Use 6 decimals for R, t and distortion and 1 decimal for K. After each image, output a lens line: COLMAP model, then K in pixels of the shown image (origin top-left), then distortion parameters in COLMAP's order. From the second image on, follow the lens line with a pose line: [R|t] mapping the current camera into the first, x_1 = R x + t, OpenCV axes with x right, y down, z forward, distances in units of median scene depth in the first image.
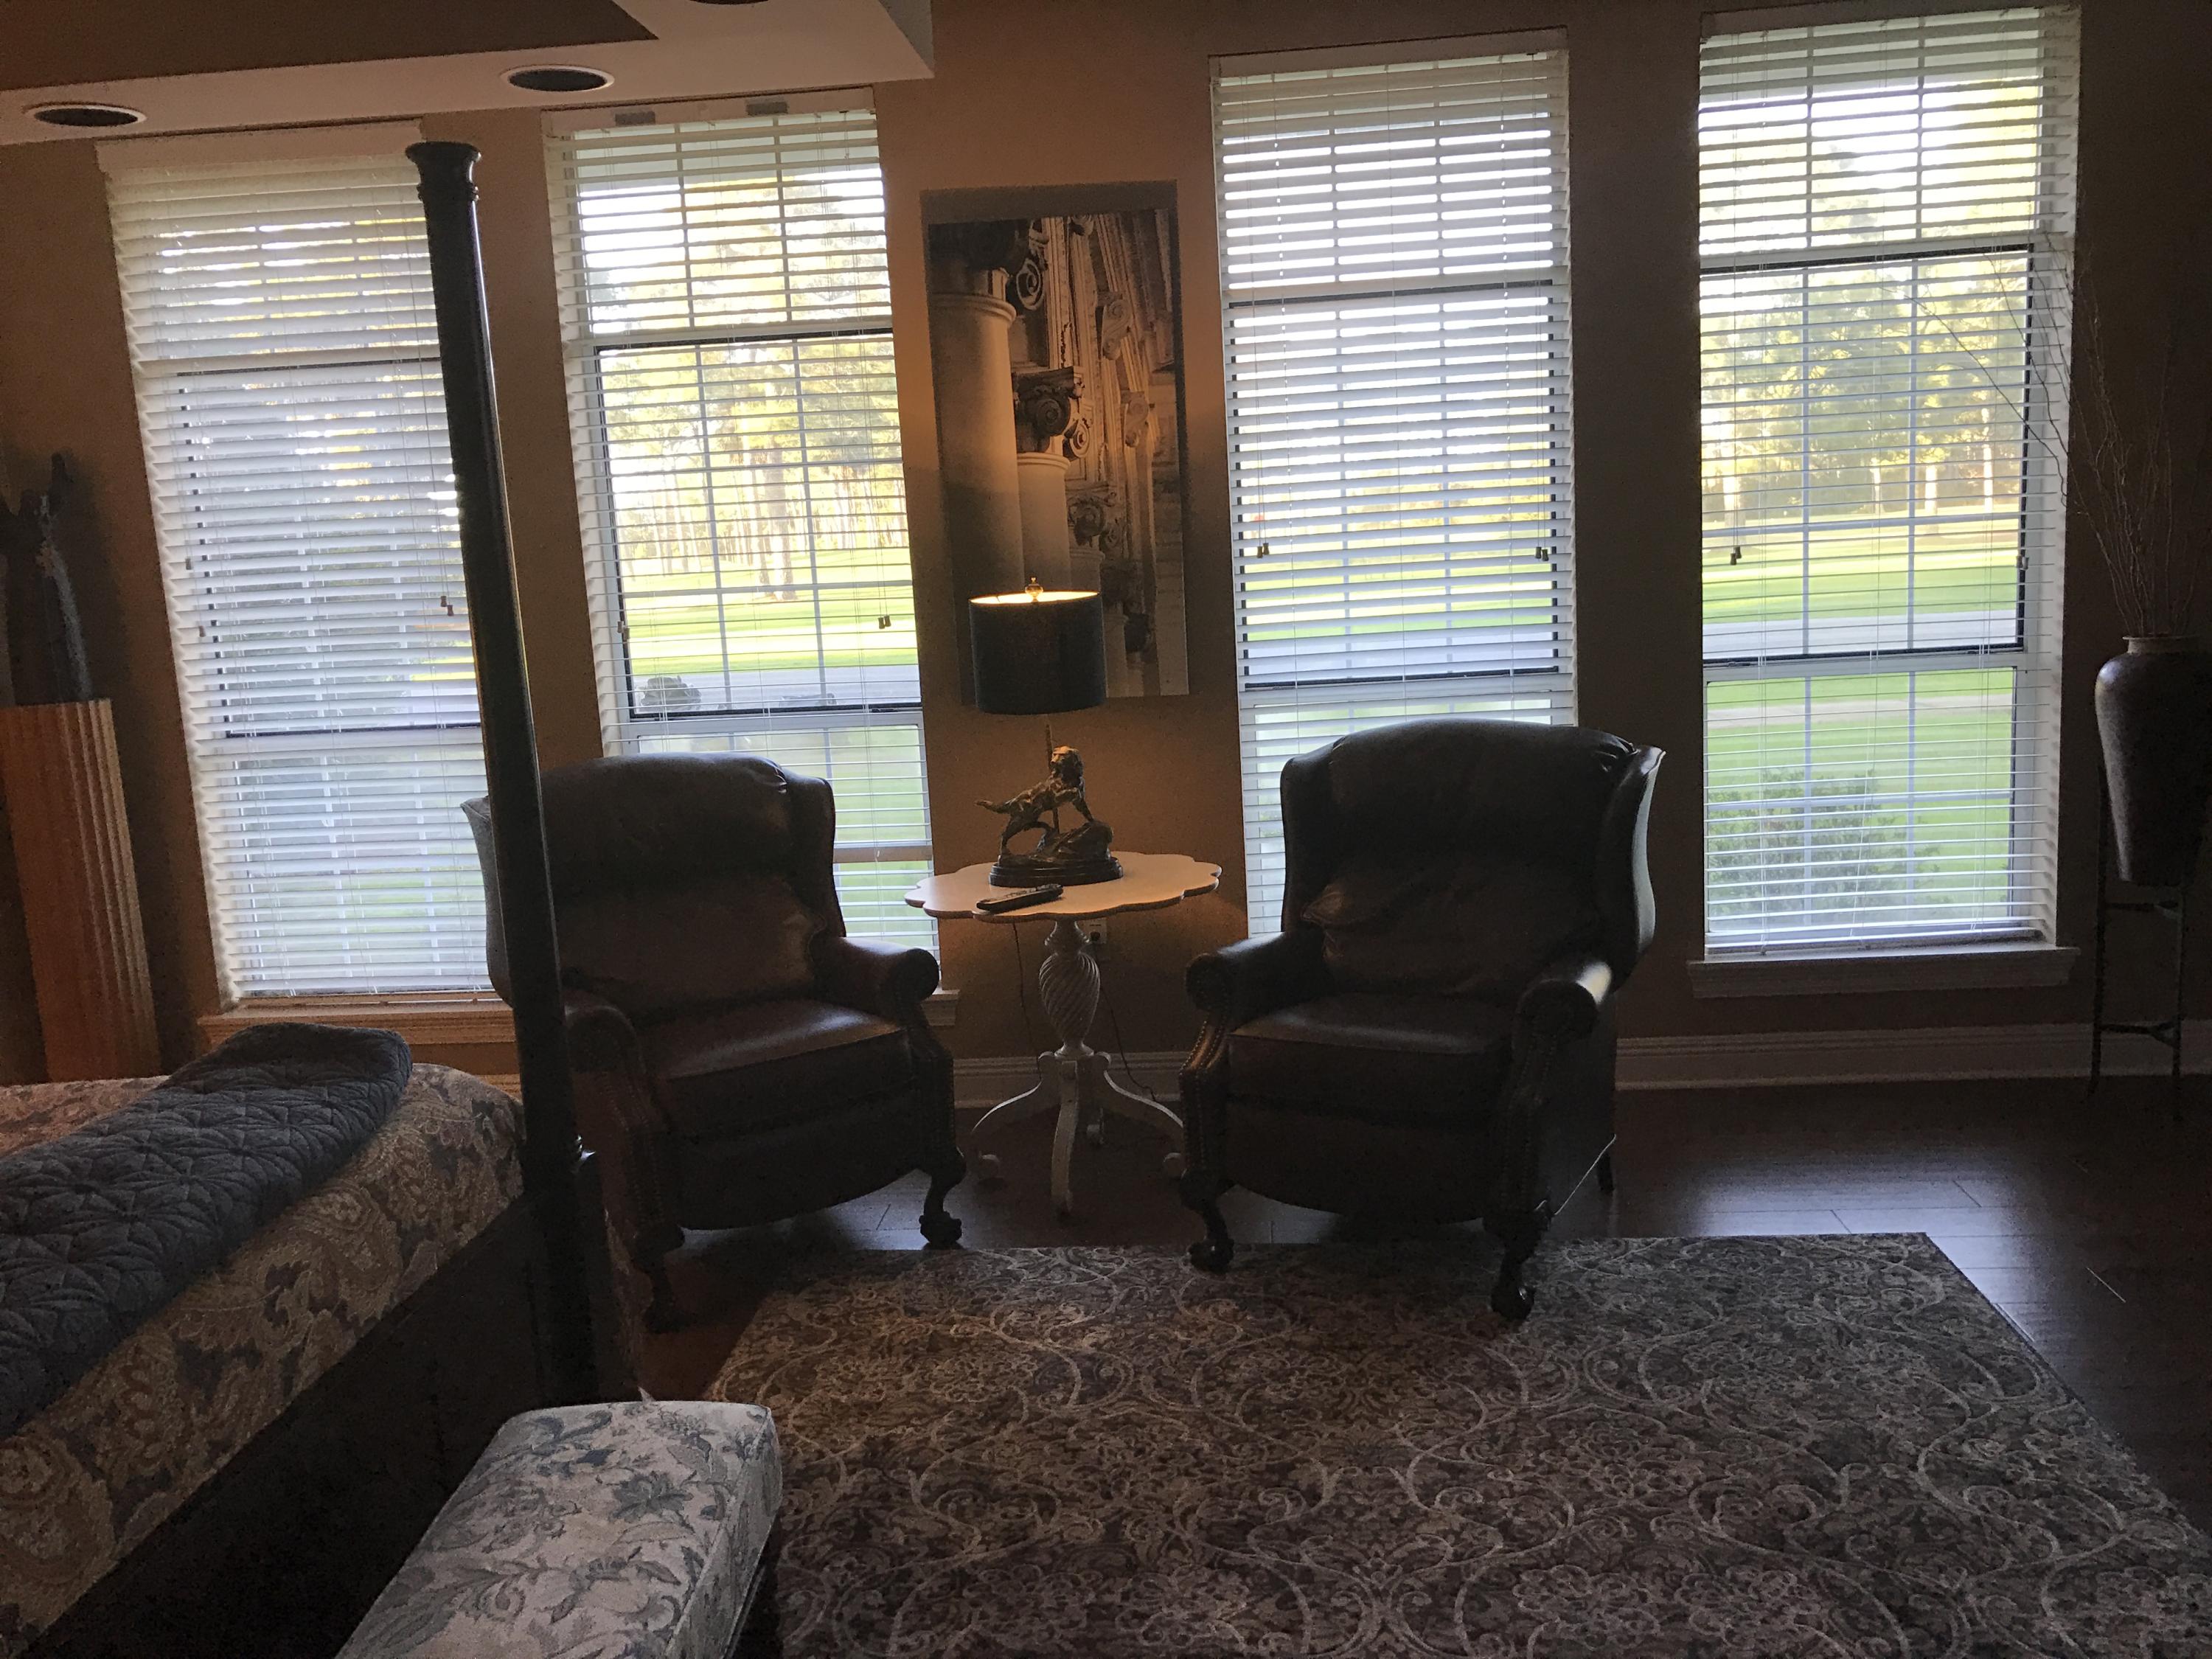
lens RADIAL K [[1800.1, 0, 1088.1], [0, 1800.1, 811.6], [0, 0, 1]] dist [0.023023, -0.019096]
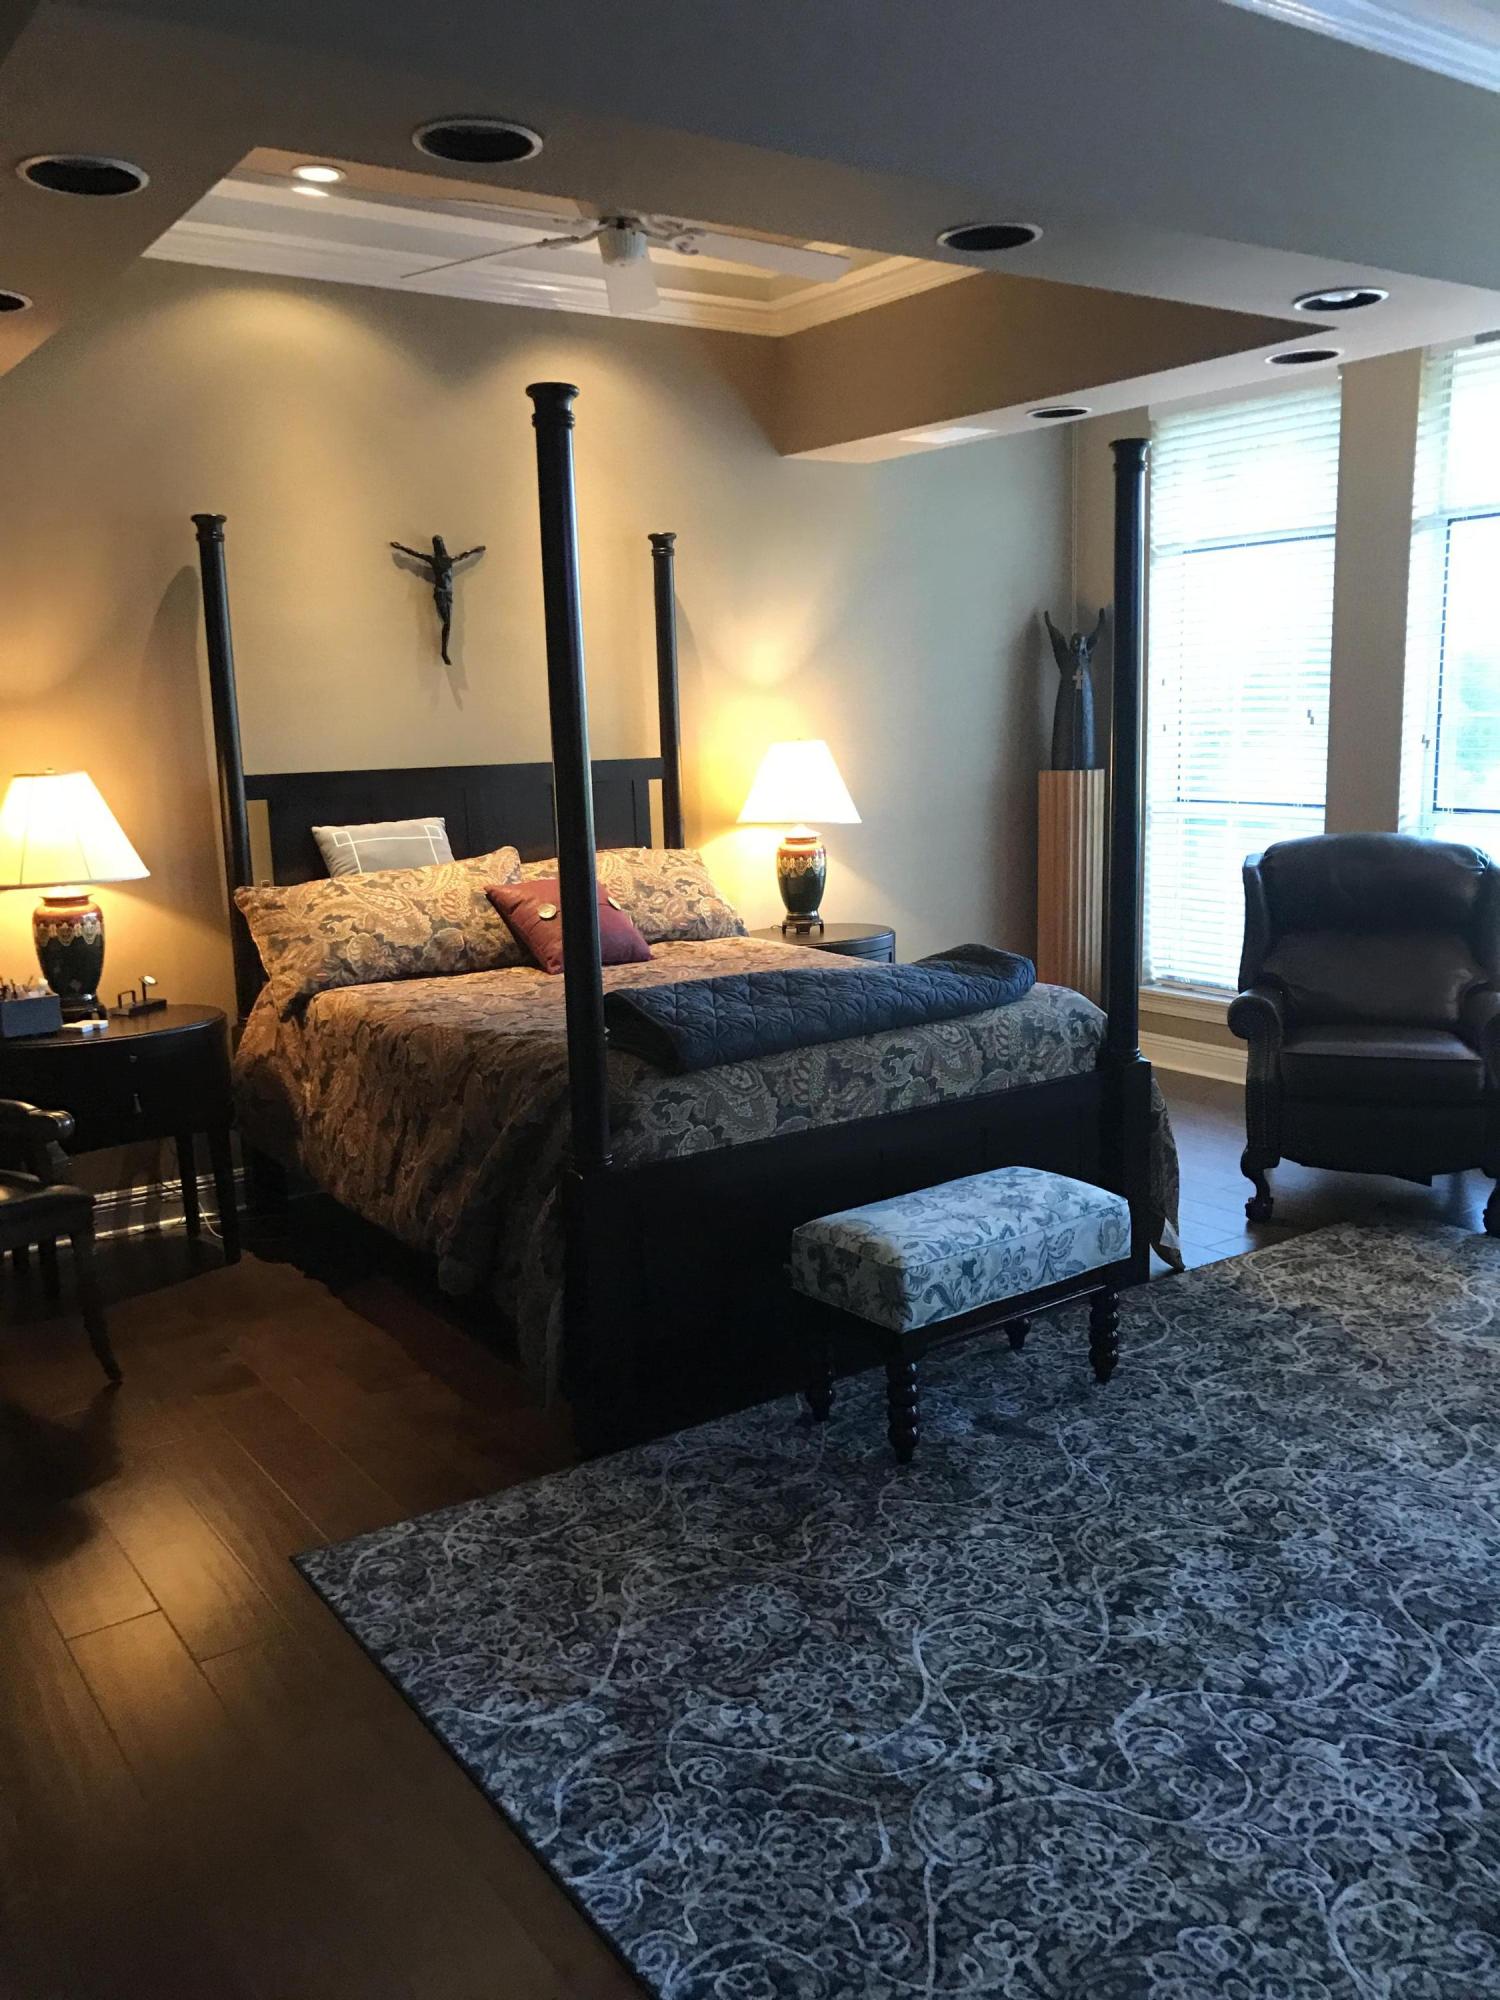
lens RADIAL K [[1627.6, 0, 757.1], [0, 1627.6, 986.9], [0, 0, 1]] dist [0.023023, -0.019096]
pose [[0.639904, 0.164843, -0.750566, 0.610725], [-0.122986, 0.986100, 0.111719, 0.003141], [0.758550, 0.020820, 0.651283, -0.225740]]
